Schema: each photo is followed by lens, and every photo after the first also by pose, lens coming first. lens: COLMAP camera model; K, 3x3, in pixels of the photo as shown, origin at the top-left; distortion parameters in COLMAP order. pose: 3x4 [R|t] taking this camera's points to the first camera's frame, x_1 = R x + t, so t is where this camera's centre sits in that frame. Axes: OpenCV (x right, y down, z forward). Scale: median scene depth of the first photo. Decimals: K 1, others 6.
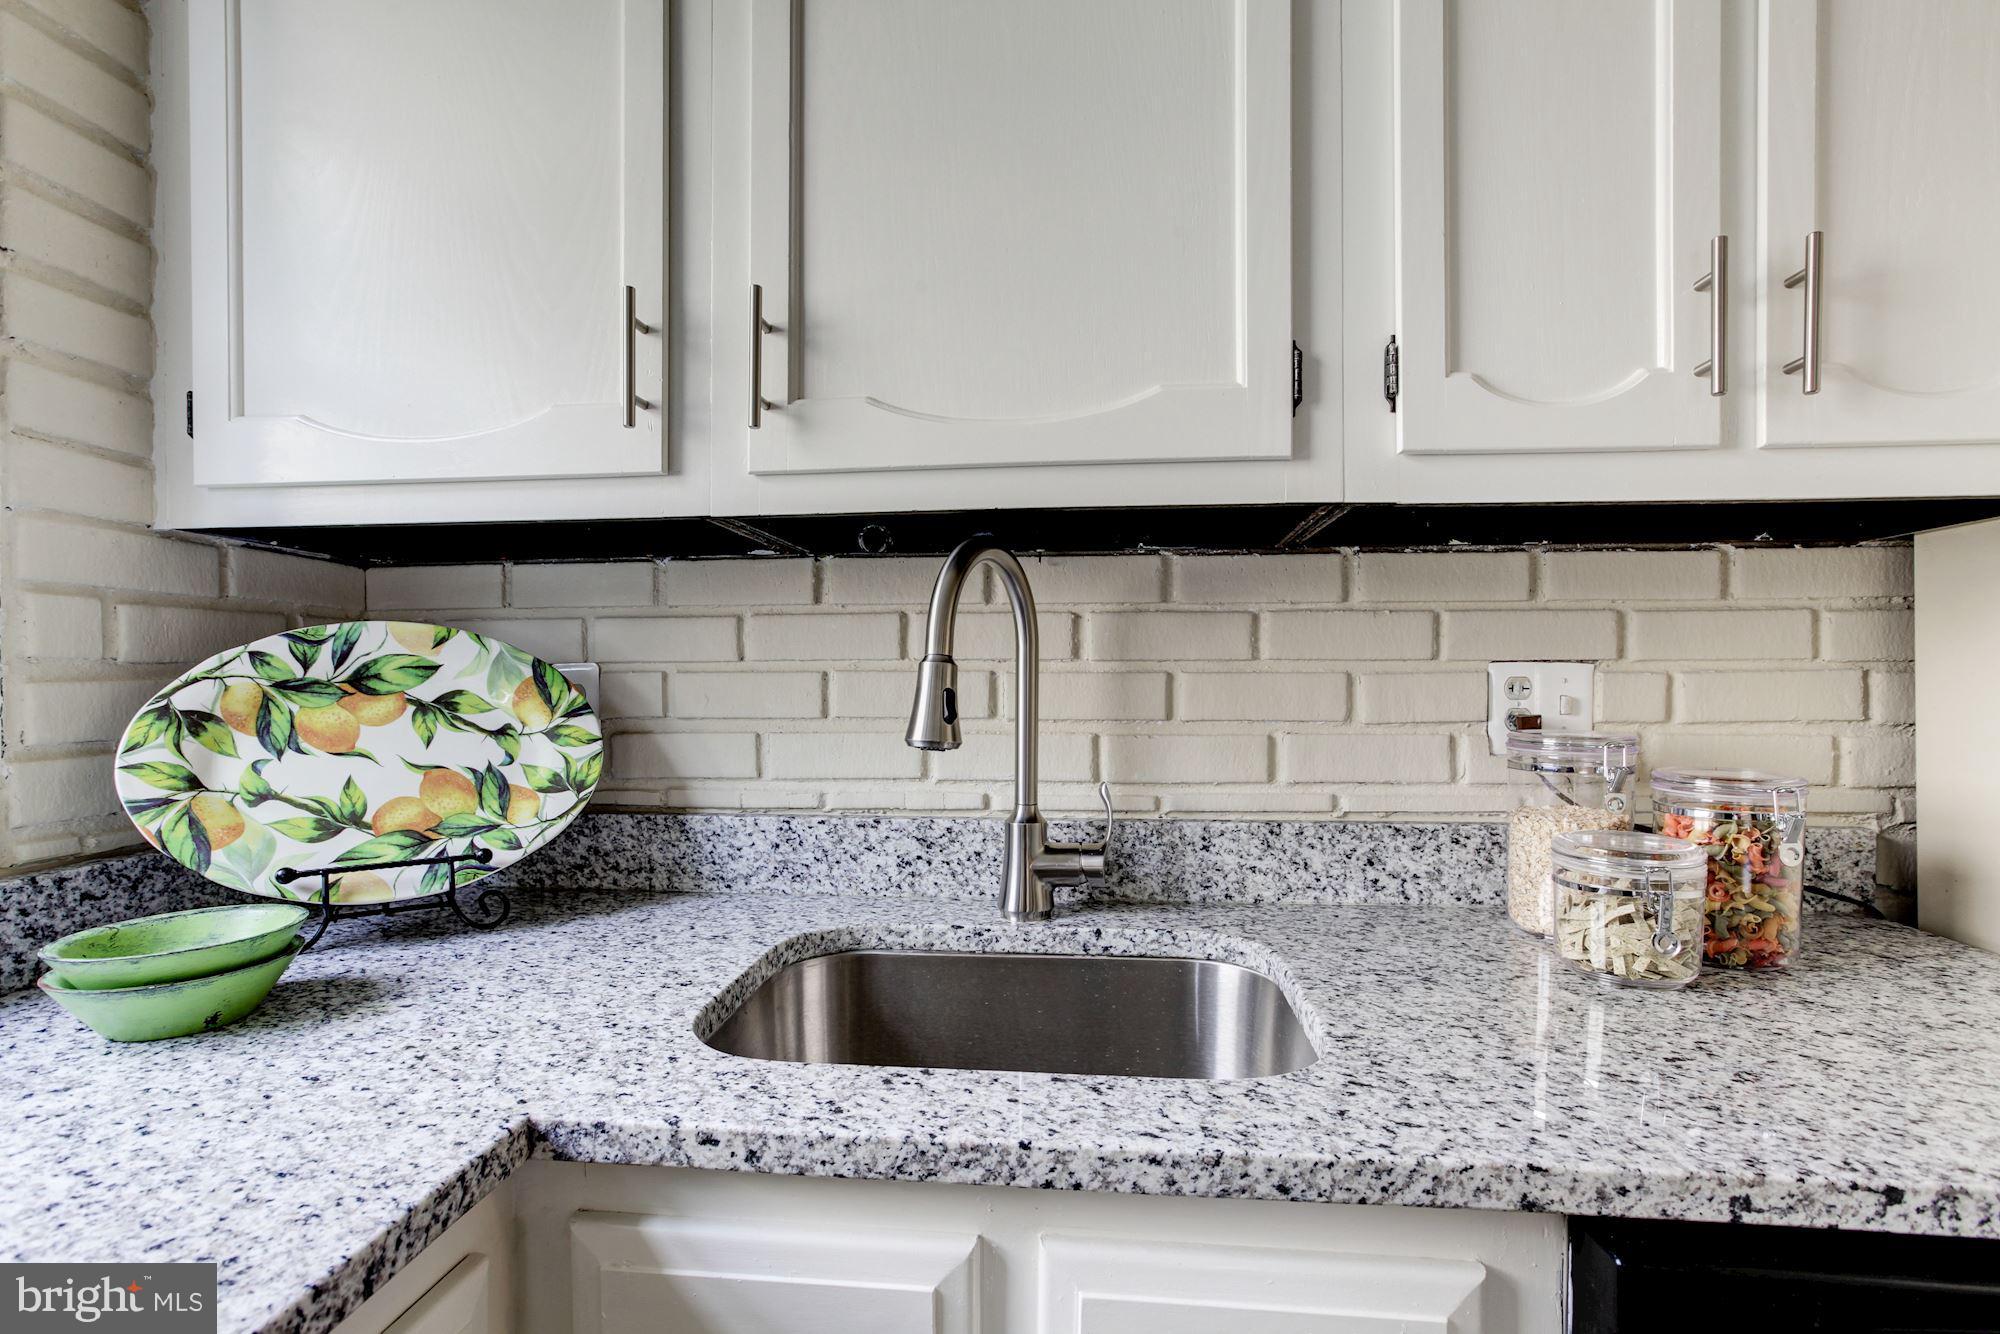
lens RADIAL K [[939.6, 0, 1022.7], [0, 939.6, 695.0], [0, 0, 1]] dist [0.007649, 0.002745]
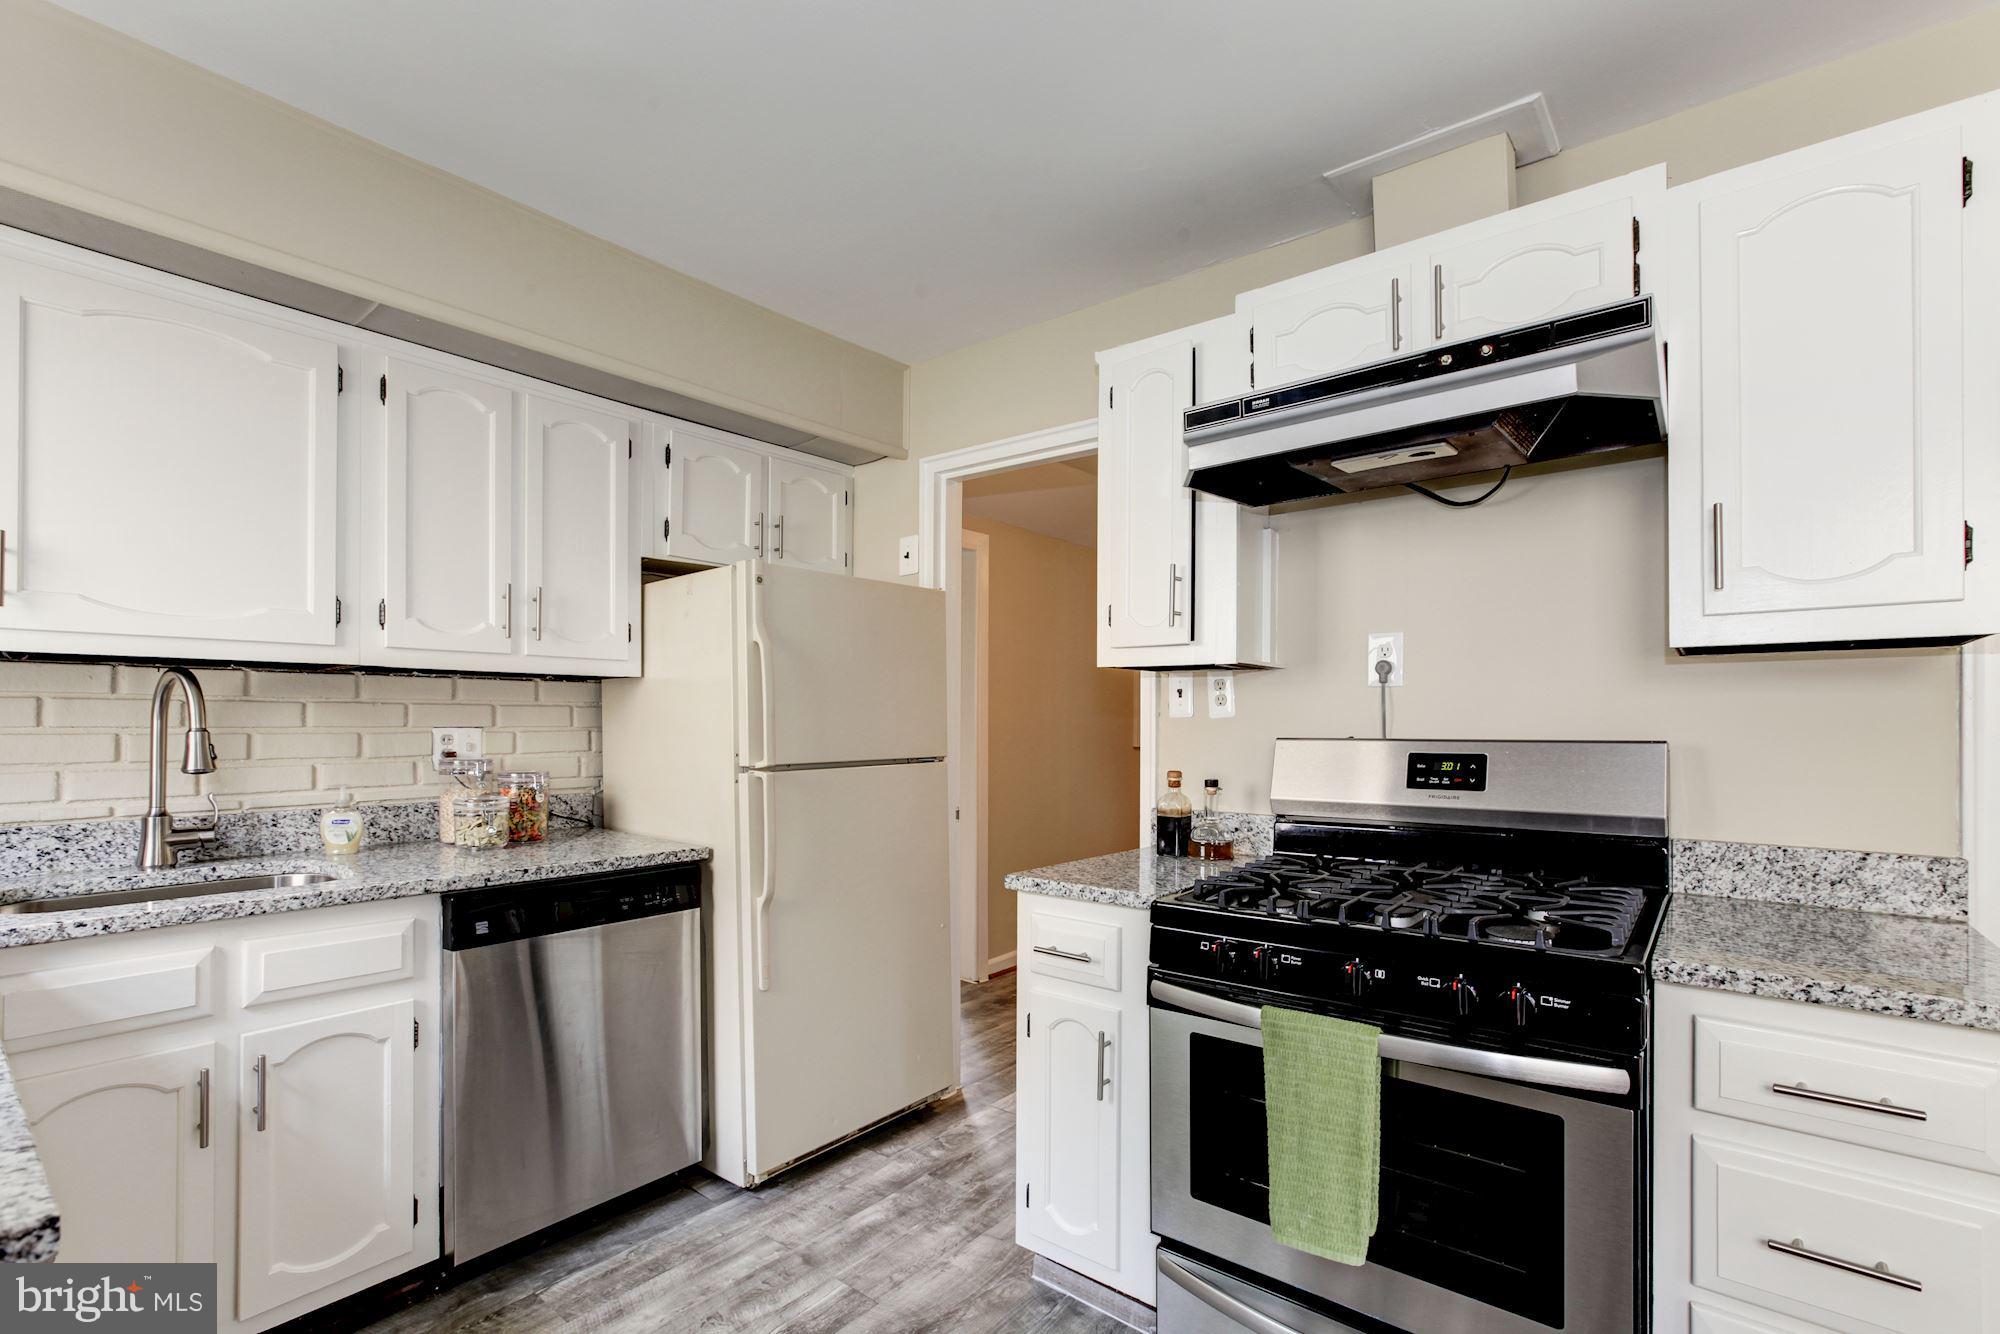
lens RADIAL K [[910.7, 0, 997.7], [0, 910.7, 717.8], [0, 0, 1]] dist [-0.019058, 0.008850]
pose [[0.565612, 0.005989, 0.824650, -0.515387], [0.013865, 0.999763, -0.016771, -0.004915], [-0.824555, 0.020919, 0.565395, -1.322518]]
